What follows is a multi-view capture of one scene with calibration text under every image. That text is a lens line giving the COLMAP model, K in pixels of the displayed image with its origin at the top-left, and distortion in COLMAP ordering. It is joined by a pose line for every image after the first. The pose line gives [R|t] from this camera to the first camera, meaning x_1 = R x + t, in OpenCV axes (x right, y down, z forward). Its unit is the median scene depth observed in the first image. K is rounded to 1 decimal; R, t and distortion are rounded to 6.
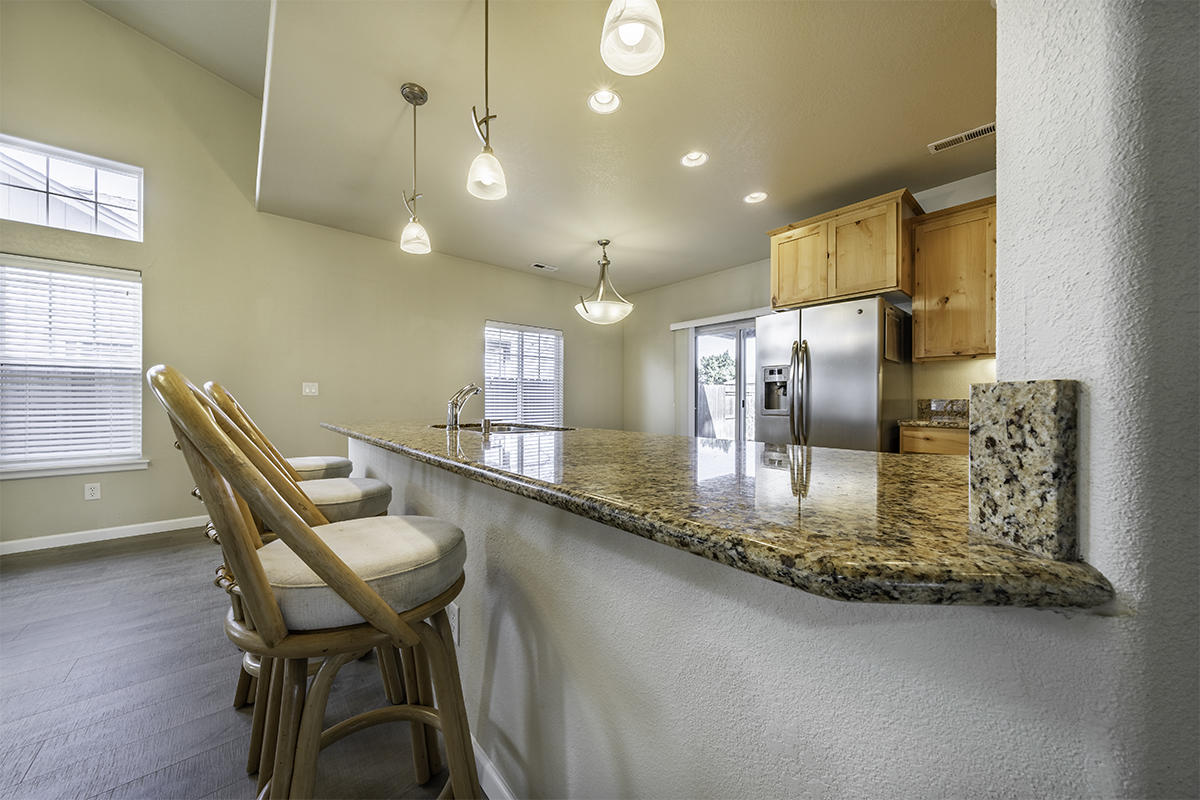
lens RADIAL K [[413.4, 0, 600.0], [0, 413.4, 400.0], [0, 0, 1]] dist [0.000318, 0.000035]
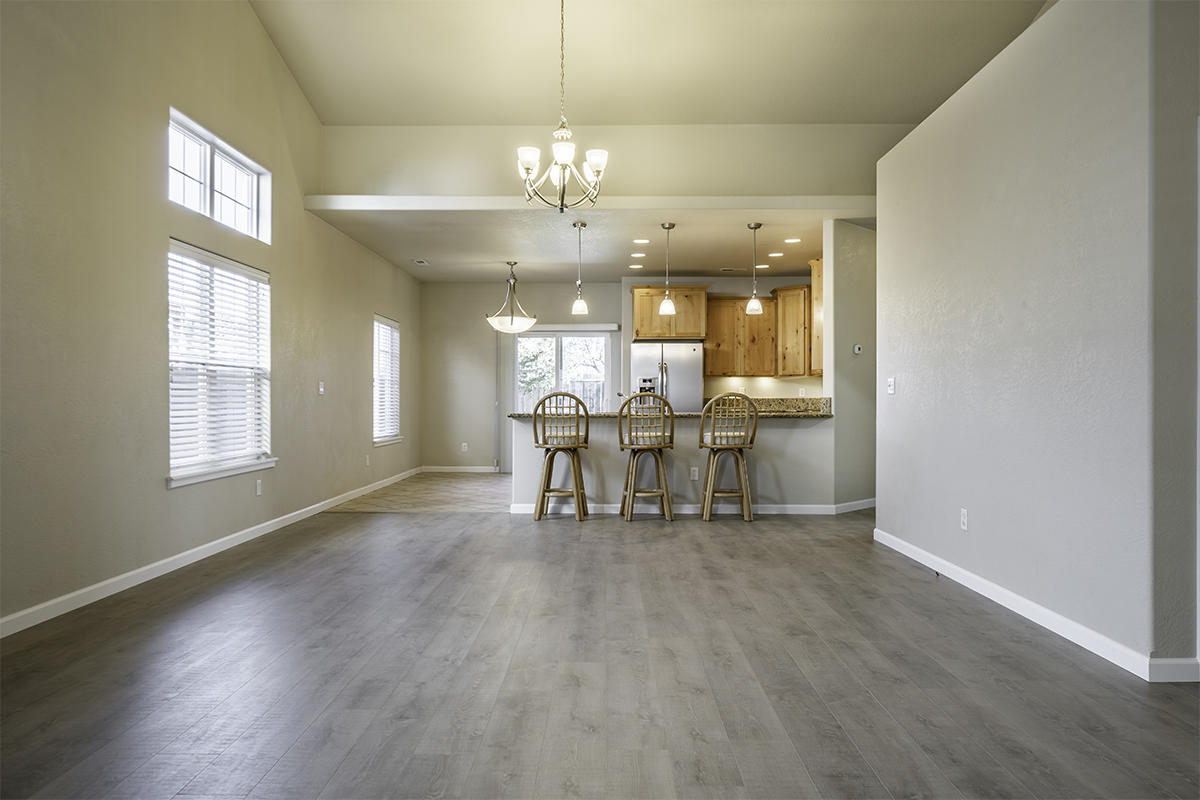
lens RADIAL K [[843.7, 0, 600.0], [0, 843.7, 400.0], [0, 0, 1]] dist [-0.000326, 0.000063]
pose [[0.659759, -0.002614, 0.751473, -2.106149], [0.000788, 0.999996, 0.002787, -0.004674], [-0.751477, -0.001247, 0.659758, -0.978079]]
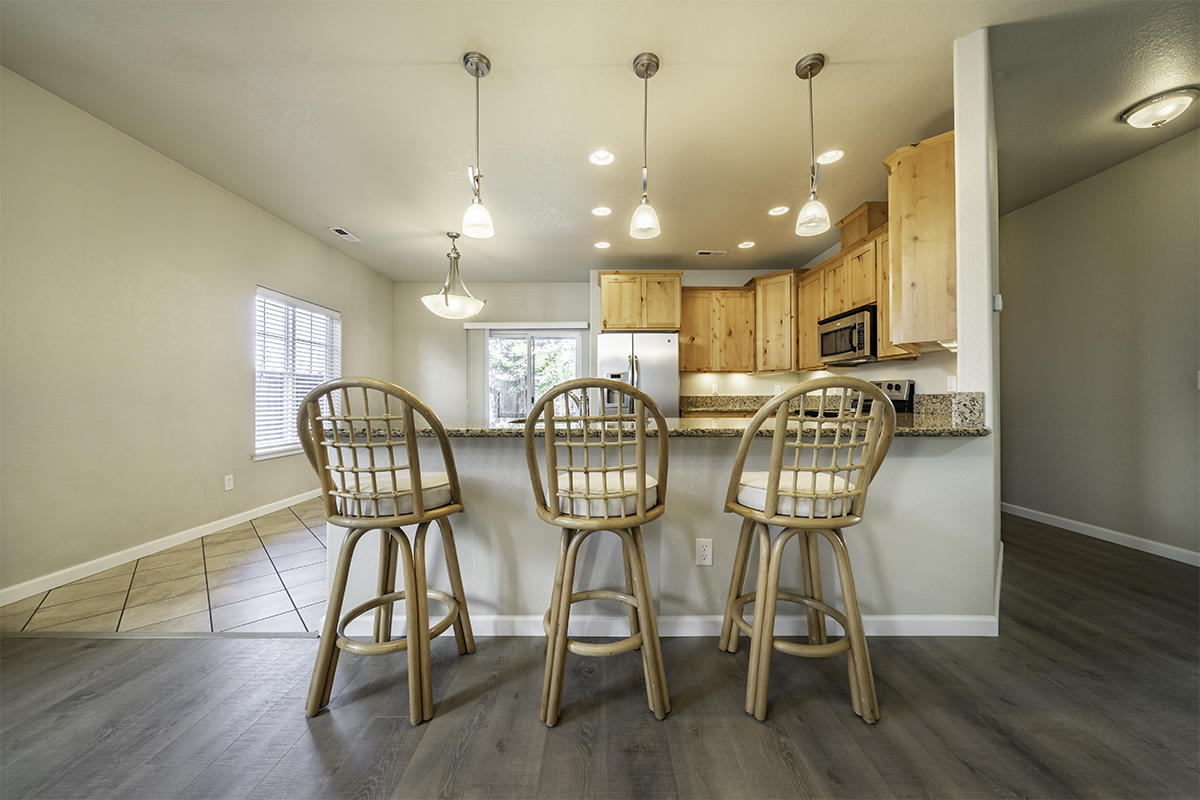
lens RADIAL K [[416.5, 0, 601.1], [0, 416.5, 395.2], [0, 0, 1]] dist [0.001515, 0.000077]
pose [[0.656964, 0.000904, 0.753922, -0.656711], [0.002906, 0.999989, -0.003731, 0.000062], [-0.753916, 0.004642, 0.656954, 0.127301]]
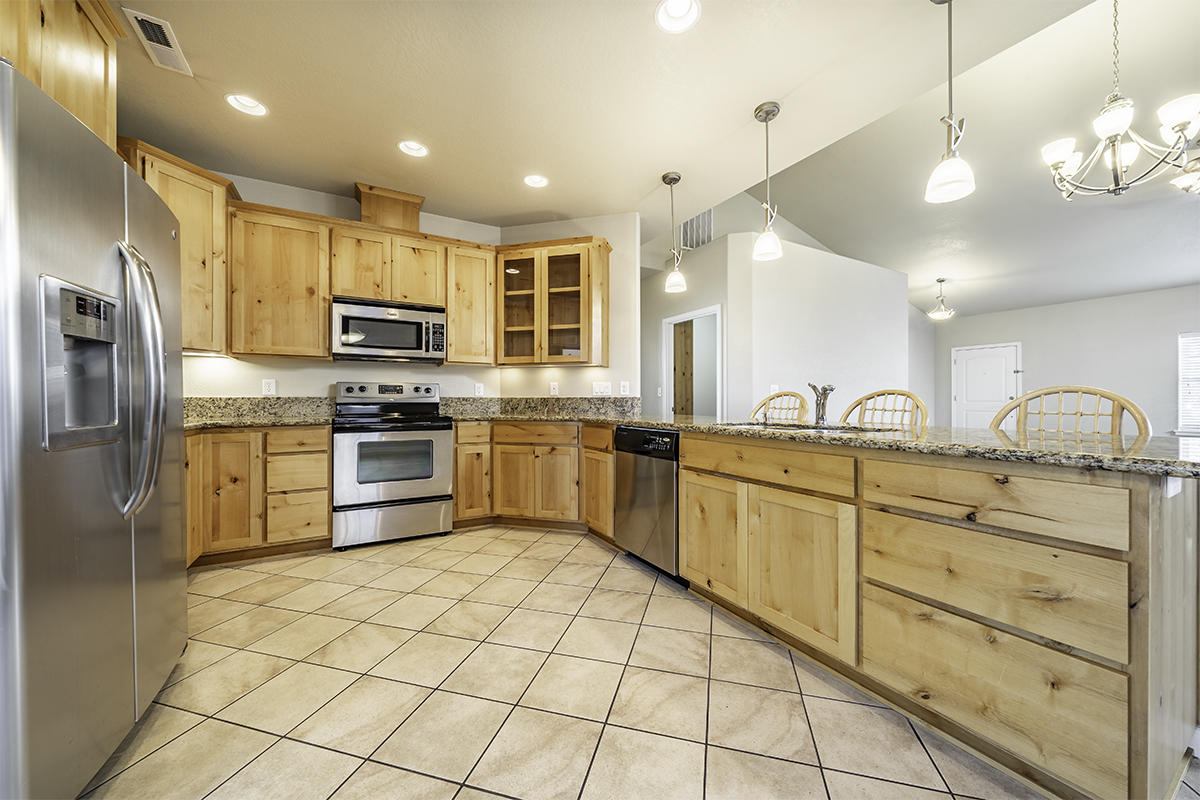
lens RADIAL K [[400.1, 0, 604.9], [0, 400.1, 399.3], [0, 0, 1]] dist [-0.001176, -0.000123]
pose [[-0.988272, -0.001733, 0.152694, 0.005092], [-0.001759, 0.999998, -0.000035, 0.000605], [-0.152694, -0.000304, -0.988273, 1.237193]]
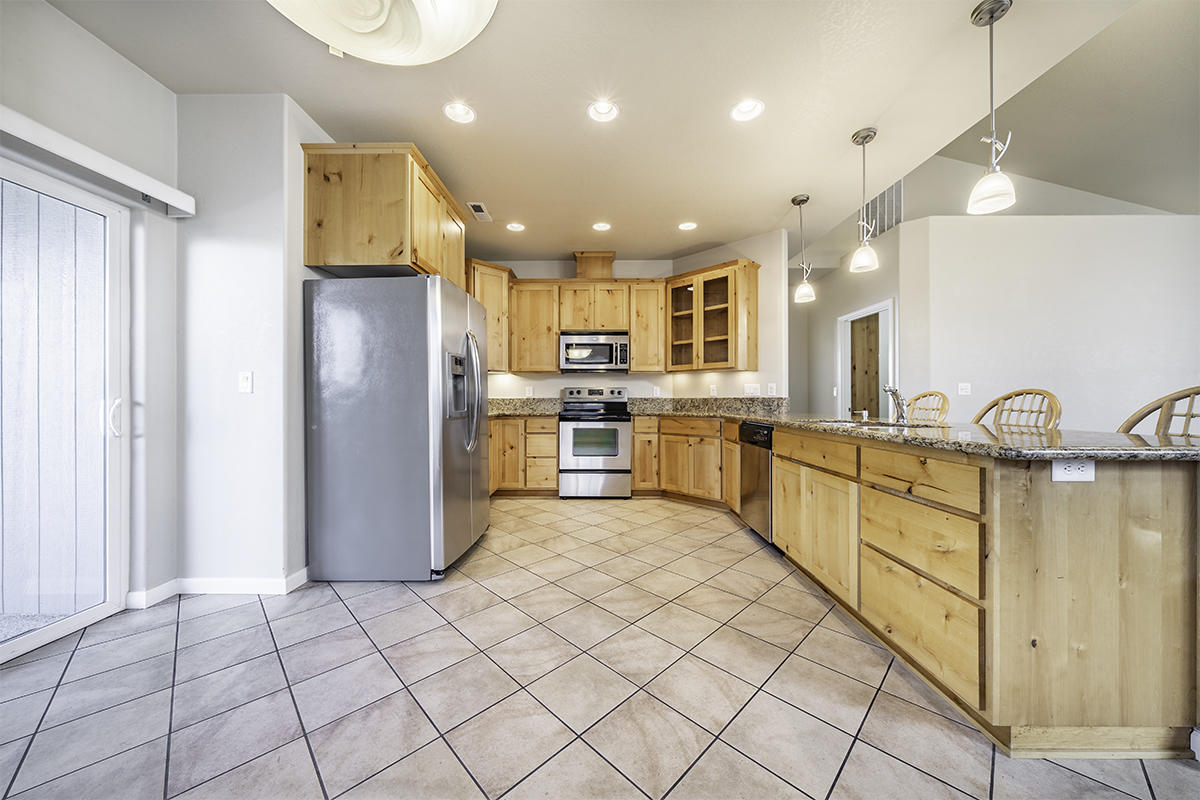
lens RADIAL K [[413.4, 0, 600.0], [0, 413.4, 400.0], [0, 0, 1]] dist [0.000318, 0.000035]
pose [[-0.753531, -0.002509, 0.657408, -0.278733], [-0.000979, 0.999996, 0.002694, -0.000284], [-0.657412, 0.001386, -0.753530, 1.412320]]
